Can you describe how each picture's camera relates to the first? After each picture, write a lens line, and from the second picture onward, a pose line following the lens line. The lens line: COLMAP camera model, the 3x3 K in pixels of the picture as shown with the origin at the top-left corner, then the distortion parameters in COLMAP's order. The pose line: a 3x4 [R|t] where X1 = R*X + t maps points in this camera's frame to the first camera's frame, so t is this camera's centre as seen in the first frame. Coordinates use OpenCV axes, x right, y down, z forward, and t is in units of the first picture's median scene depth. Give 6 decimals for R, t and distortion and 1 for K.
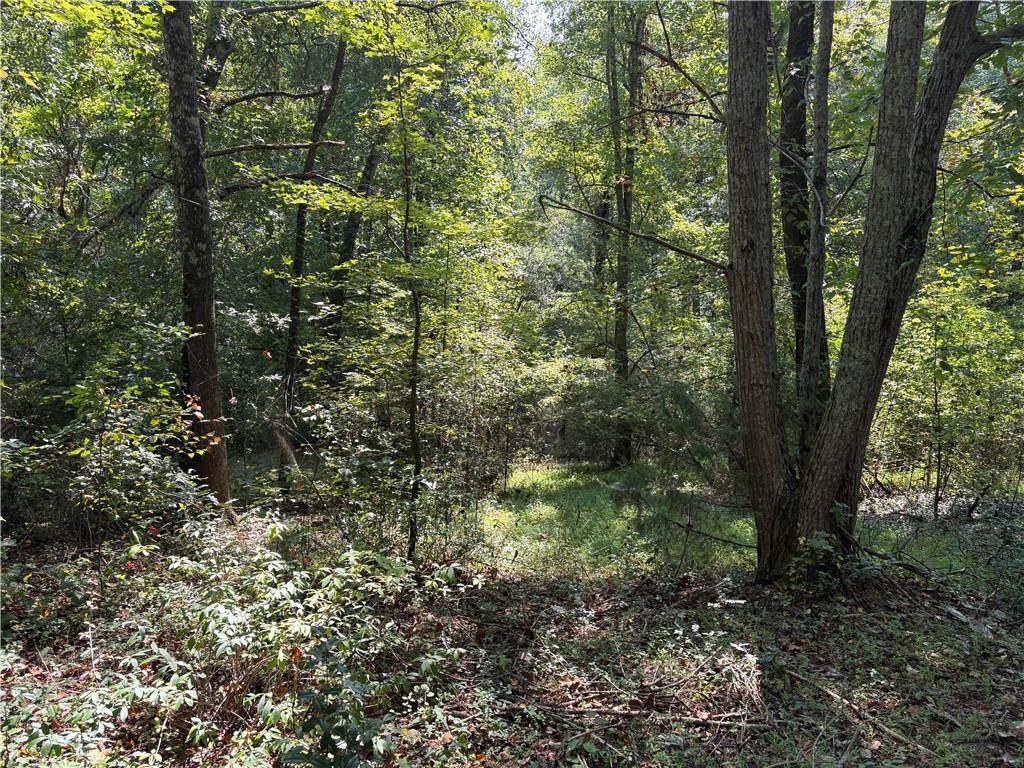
lens RADIAL K [[754.4, 0, 511.7], [0, 754.4, 381.2], [0, 0, 1]] dist [0.059493, -0.063918]
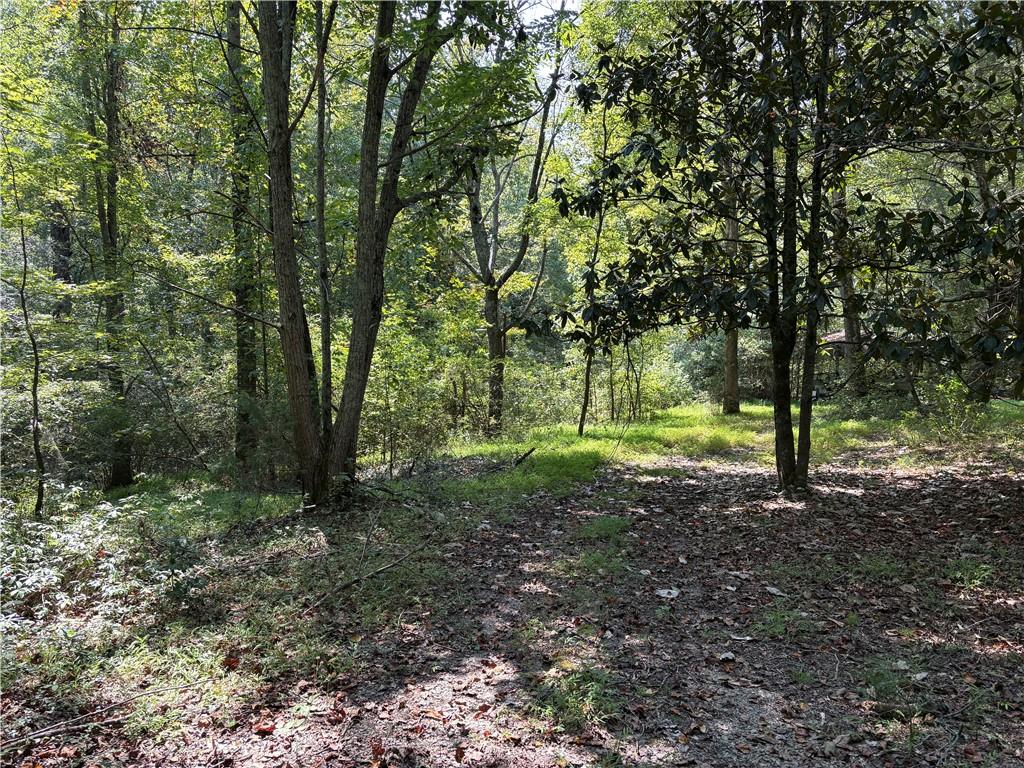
lens RADIAL K [[754.4, 0, 511.7], [0, 754.4, 381.2], [0, 0, 1]] dist [0.059493, -0.063918]
pose [[0.776186, -0.047503, 0.628712, -0.166555], [0.057496, 0.998336, 0.004447, -0.005450], [-0.627877, 0.032697, 0.777626, -0.278058]]
